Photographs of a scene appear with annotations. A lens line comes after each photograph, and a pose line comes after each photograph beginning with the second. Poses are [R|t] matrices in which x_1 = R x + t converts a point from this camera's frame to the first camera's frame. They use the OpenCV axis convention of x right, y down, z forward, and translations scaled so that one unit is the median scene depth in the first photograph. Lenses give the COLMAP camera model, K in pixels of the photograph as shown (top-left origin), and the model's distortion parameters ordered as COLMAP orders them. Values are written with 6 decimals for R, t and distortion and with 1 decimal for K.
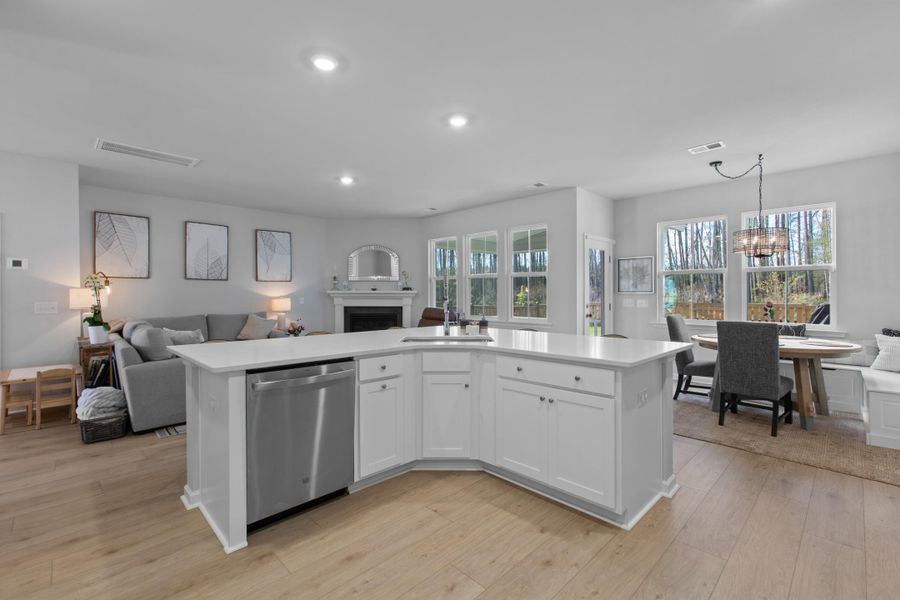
lens RADIAL K [[398.6, 0, 450.1], [0, 398.6, 296.3], [0, 0, 1]] dist [-0.000927, 0.000572]
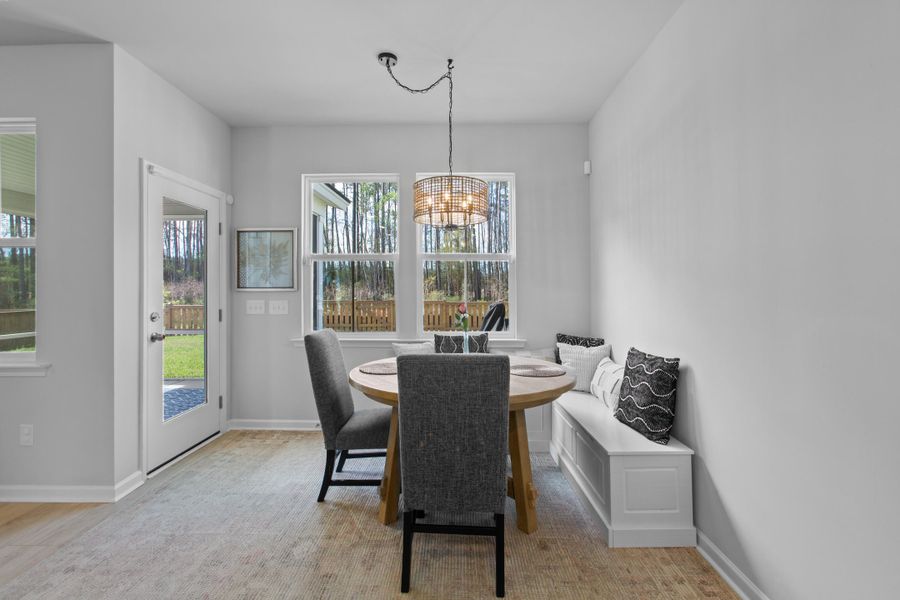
lens RADIAL K [[400.7, 0, 451.3], [0, 400.7, 291.5], [0, 0, 1]] dist [-0.002356, 0.000458]
pose [[0.715001, -0.000170, 0.699124, 0.273990], [0.003902, 0.999985, -0.003748, -0.002905], [-0.699113, 0.005407, 0.714991, 0.435147]]
